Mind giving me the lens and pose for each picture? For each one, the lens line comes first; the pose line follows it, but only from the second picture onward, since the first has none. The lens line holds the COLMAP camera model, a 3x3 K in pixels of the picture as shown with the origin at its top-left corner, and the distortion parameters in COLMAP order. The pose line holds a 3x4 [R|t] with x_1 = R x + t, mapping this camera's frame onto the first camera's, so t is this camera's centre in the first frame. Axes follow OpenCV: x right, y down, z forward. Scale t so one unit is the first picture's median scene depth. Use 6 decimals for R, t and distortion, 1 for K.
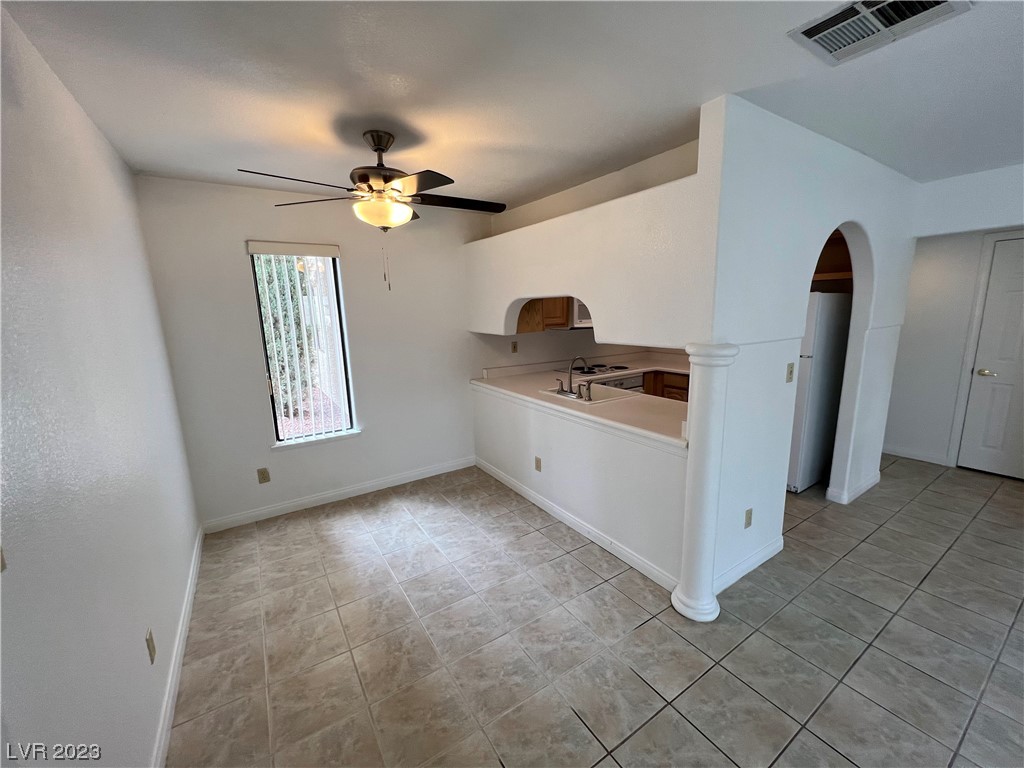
lens RADIAL K [[407.6, 0, 514.4], [0, 407.6, 383.9], [0, 0, 1]] dist [-0.002130, 0.000705]
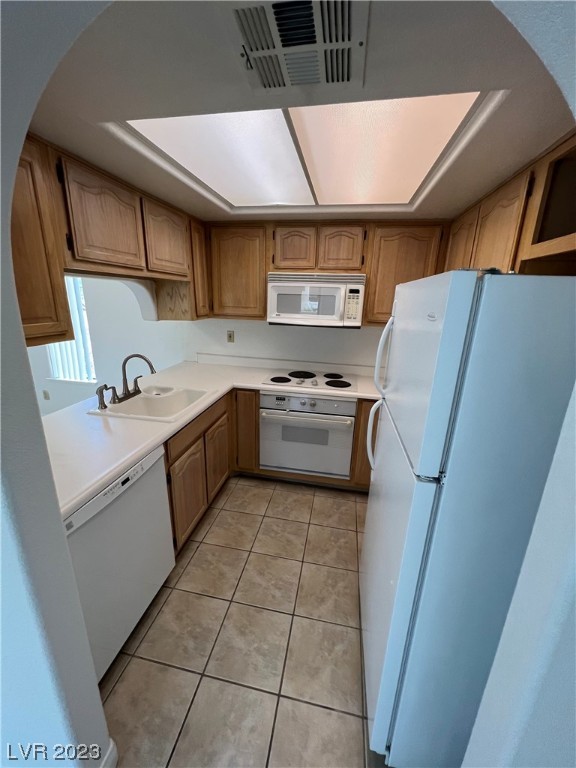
lens RADIAL K [[305.7, 0, 286.0], [0, 305.7, 382.4], [0, 0, 1]] dist [-0.002130, 0.000705]
pose [[0.717890, 0.232020, -0.656354, 0.885838], [-0.175261, 0.972694, 0.152153, -0.186217], [0.673734, 0.005804, 0.738951, 0.903869]]
